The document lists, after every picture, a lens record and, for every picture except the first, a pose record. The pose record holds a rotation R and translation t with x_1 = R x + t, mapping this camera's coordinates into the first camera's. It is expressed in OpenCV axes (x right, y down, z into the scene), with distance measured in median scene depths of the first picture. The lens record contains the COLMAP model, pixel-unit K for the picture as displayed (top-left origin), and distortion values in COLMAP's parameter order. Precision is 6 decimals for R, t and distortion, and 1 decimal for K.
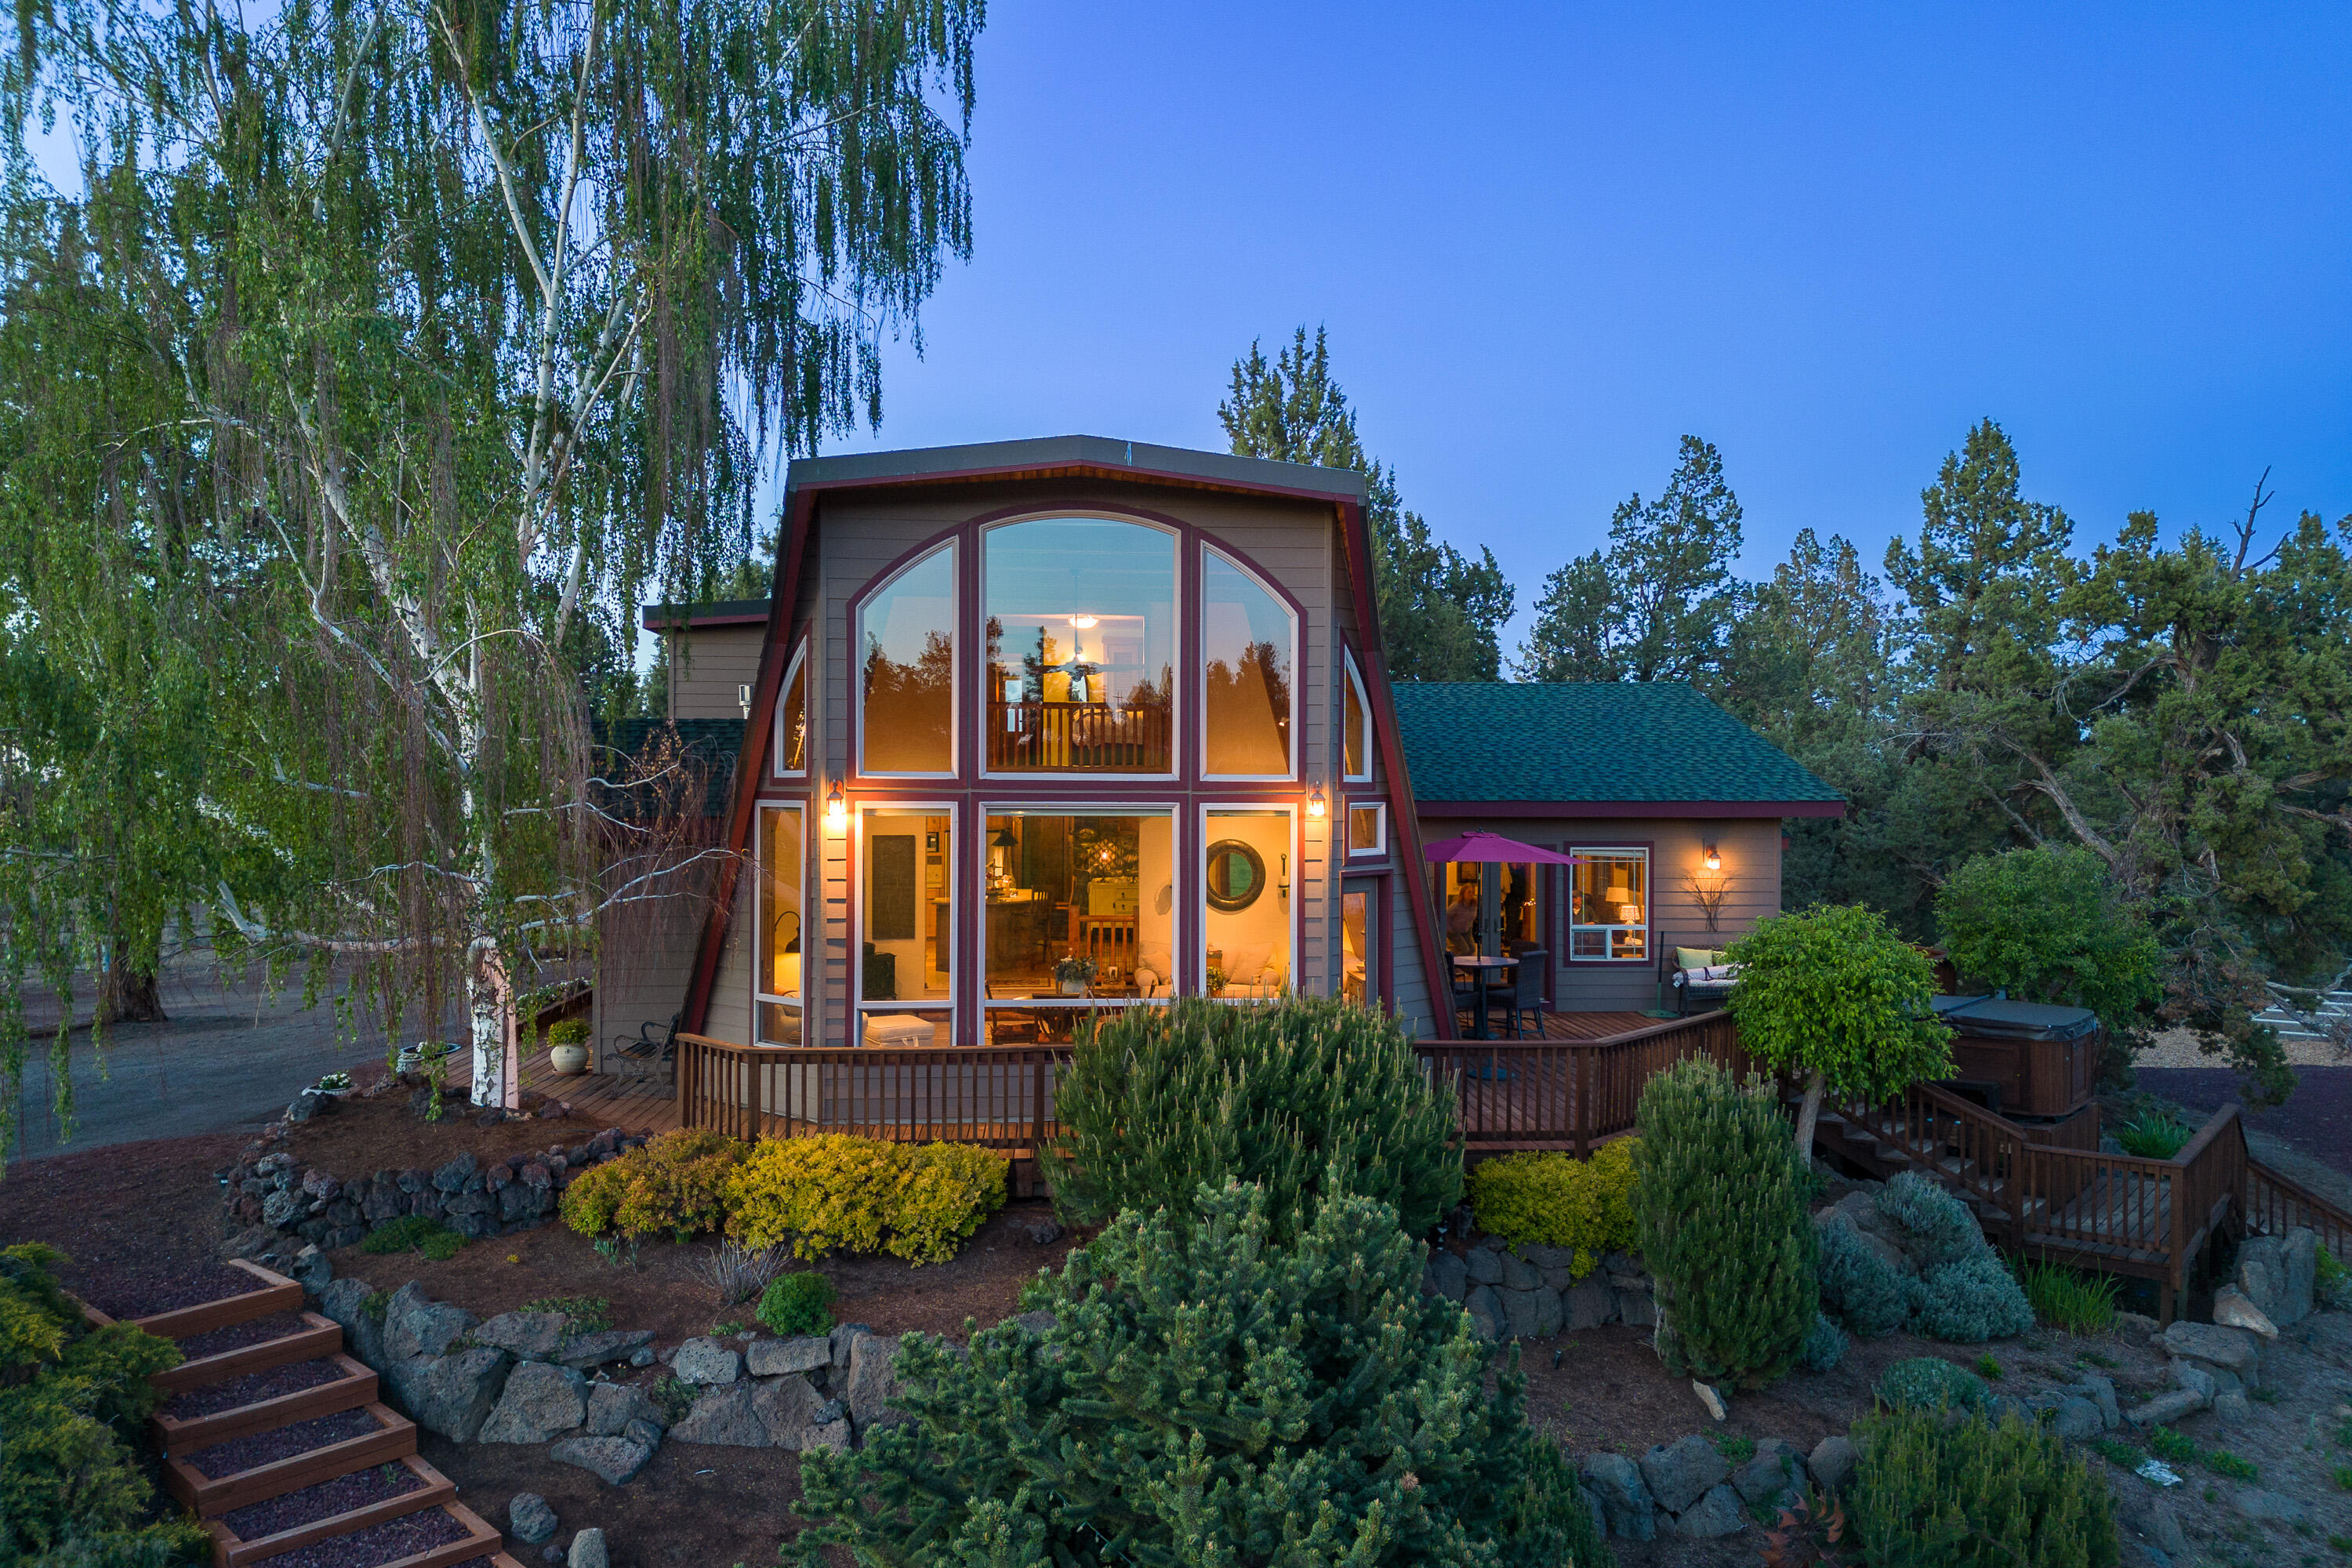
lens RADIAL K [[1683.4, 0, 1170.0], [0, 1683.4, 779.0], [0, 0, 1]] dist [0.037328, -0.019306]
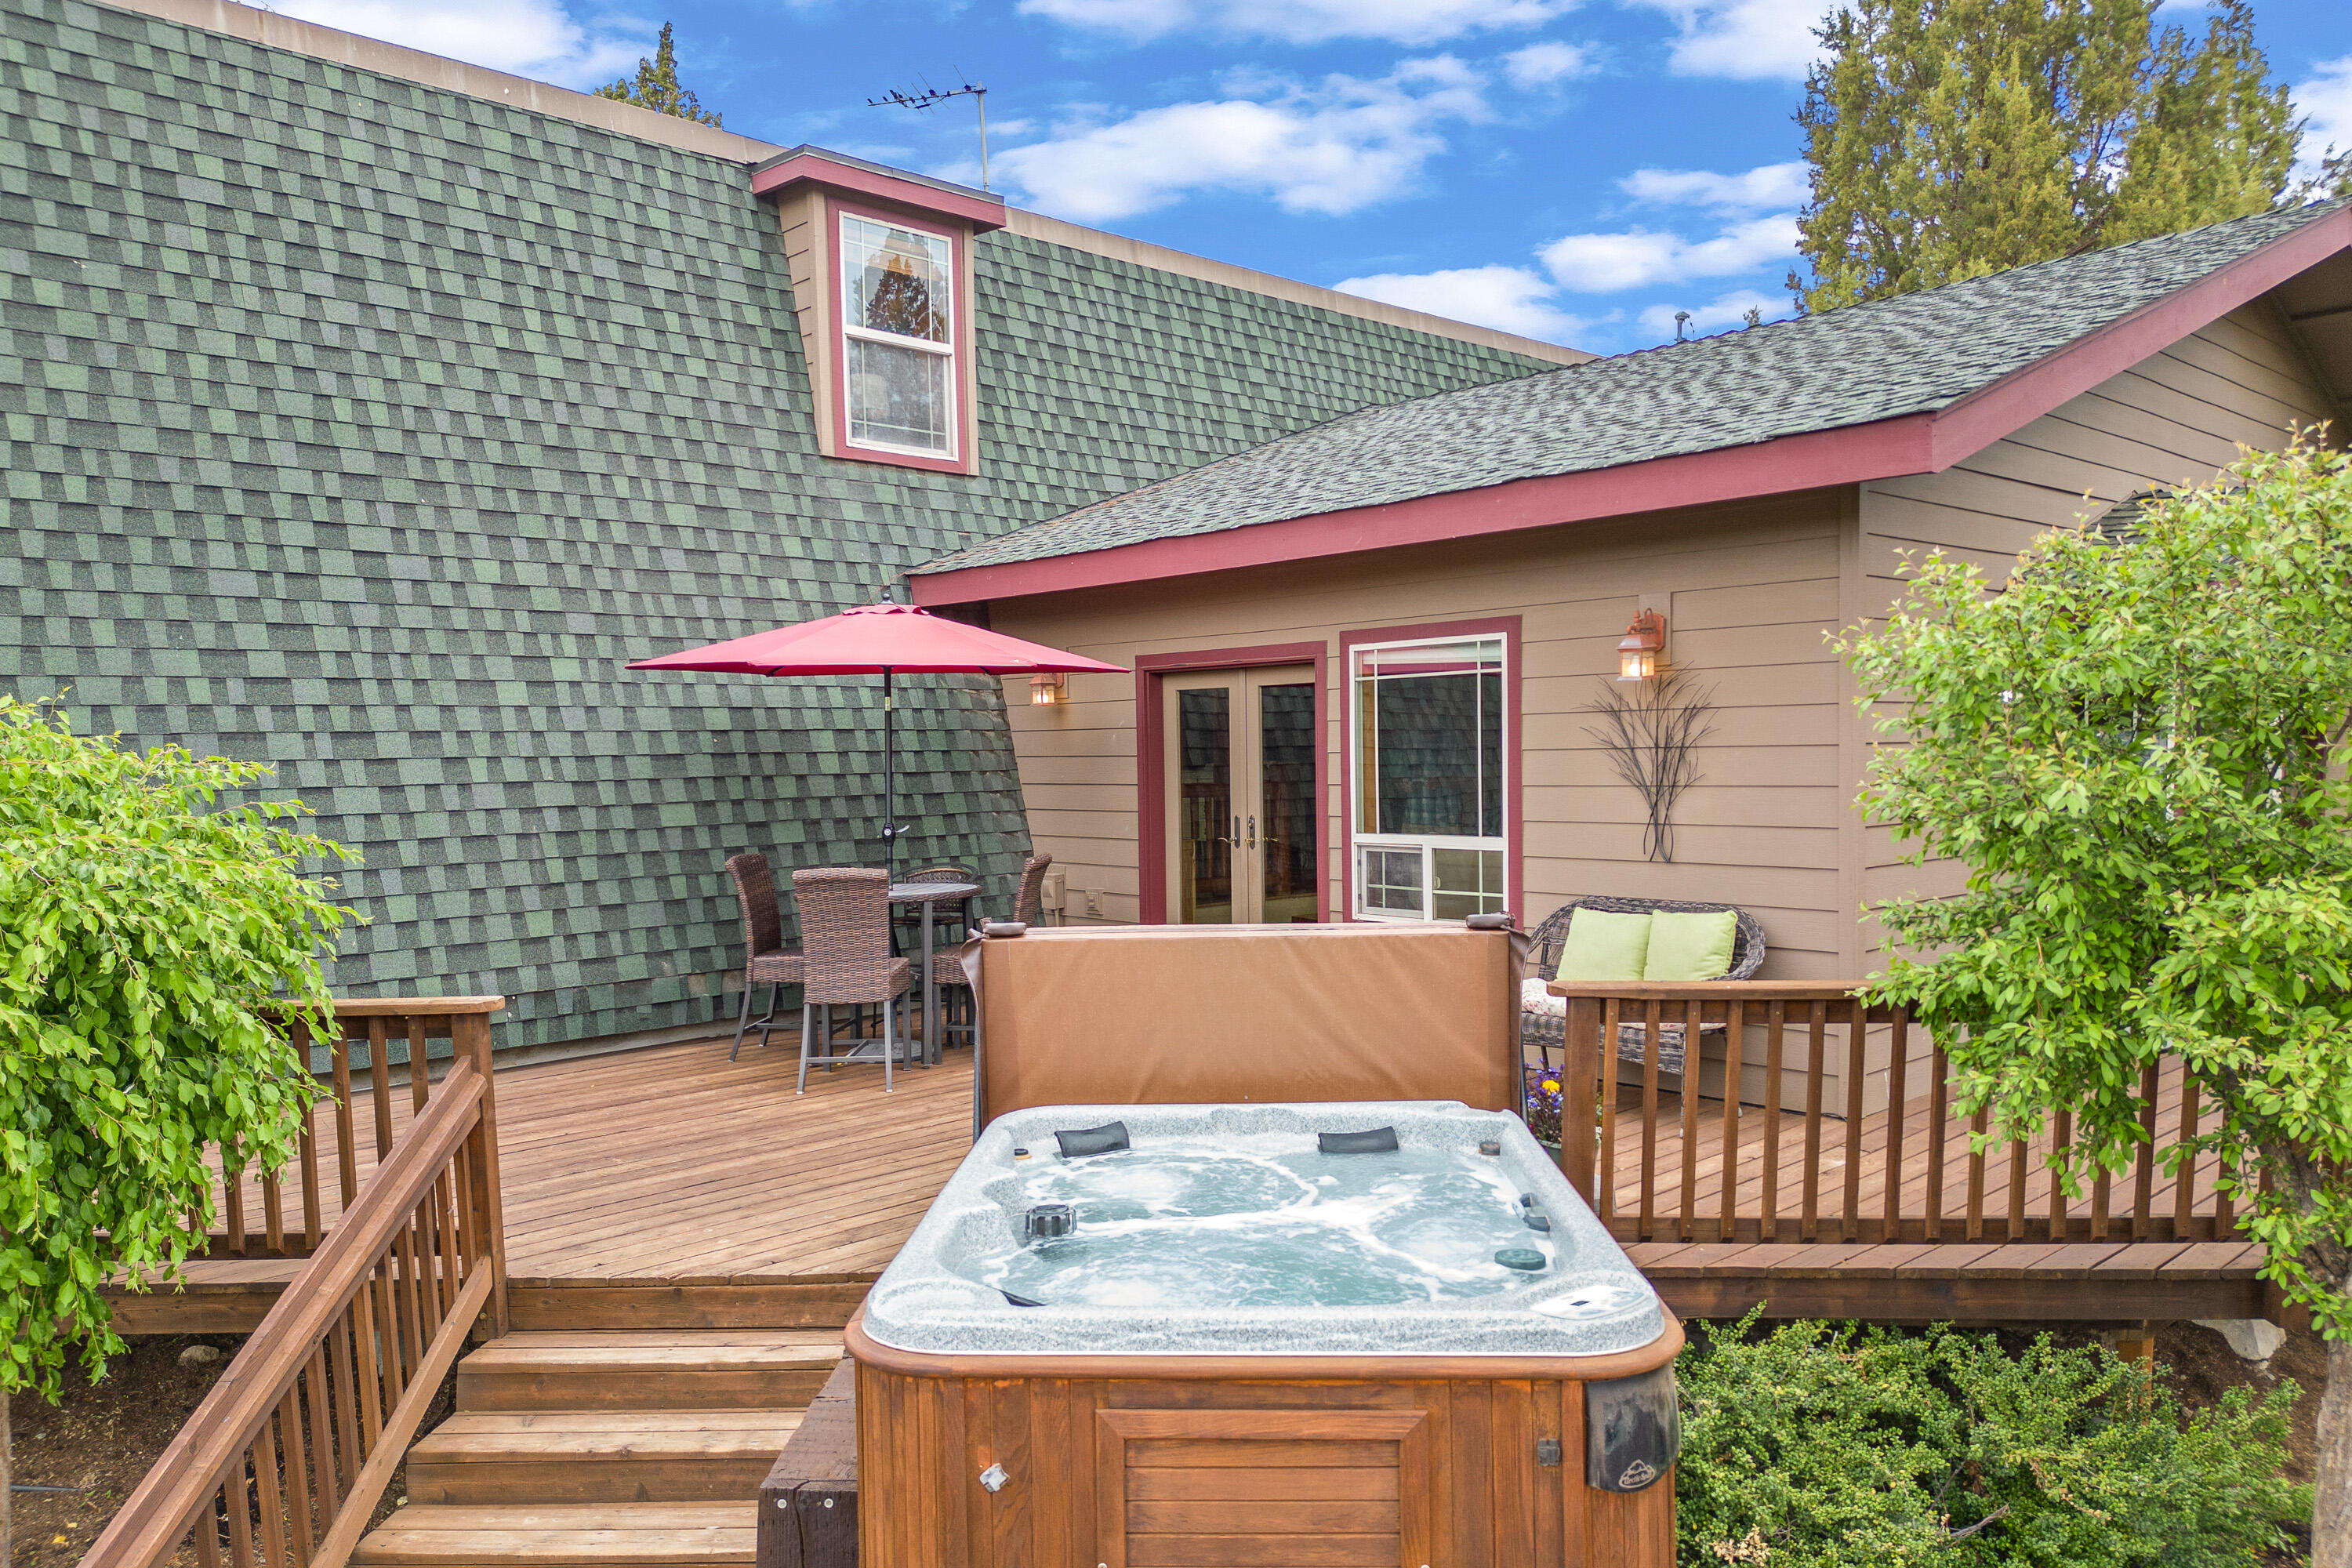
lens RADIAL K [[1683.4, 0, 1217.2], [0, 1683.4, 830.9], [0, 0, 1]] dist [0.037328, -0.019306]
pose [[0.627281, 0.022070, -0.778480, 0.534652], [0.018560, 0.998891, 0.043274, 0.067520], [0.778572, -0.041593, 0.626176, 0.714064]]
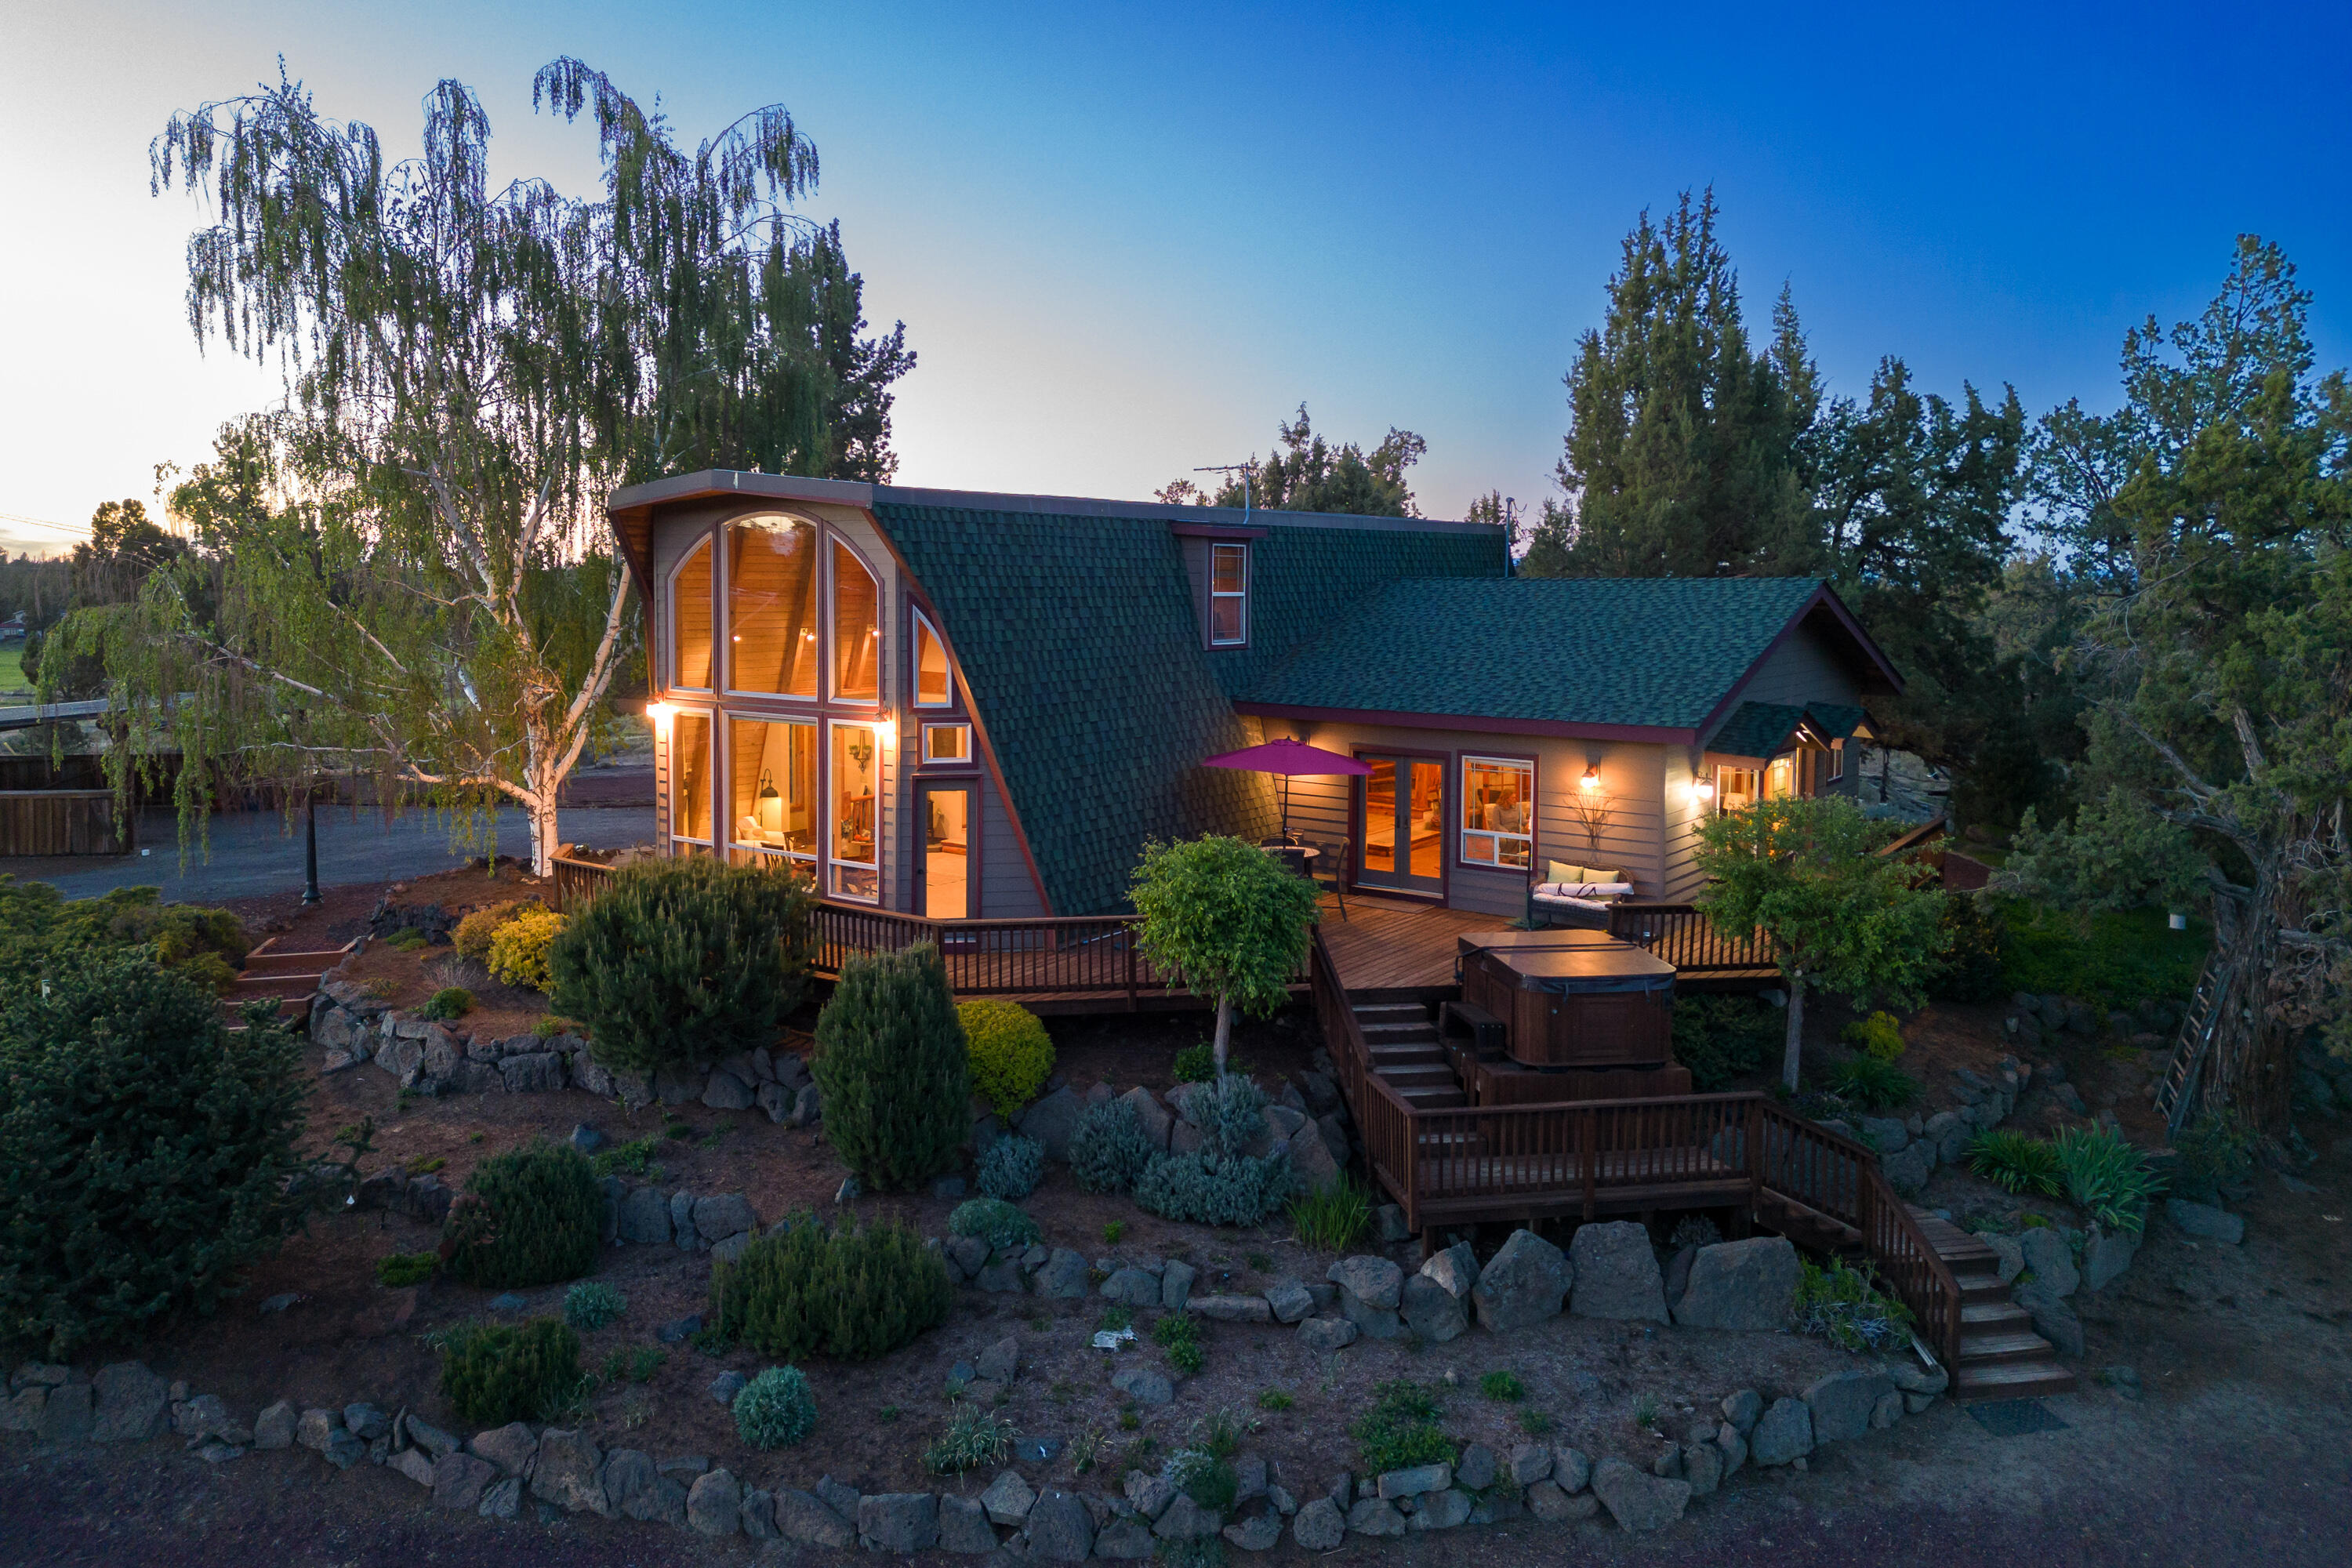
lens RADIAL K [[1683.4, 0, 1152.7], [0, 1683.4, 651.7], [0, 0, 1]] dist [0.037328, -0.019306]
pose [[0.757999, 0.028433, -0.651636, 0.770519], [-0.000099, 0.999054, 0.043478, -0.069313], [0.652256, -0.032892, 0.757285, 0.082286]]
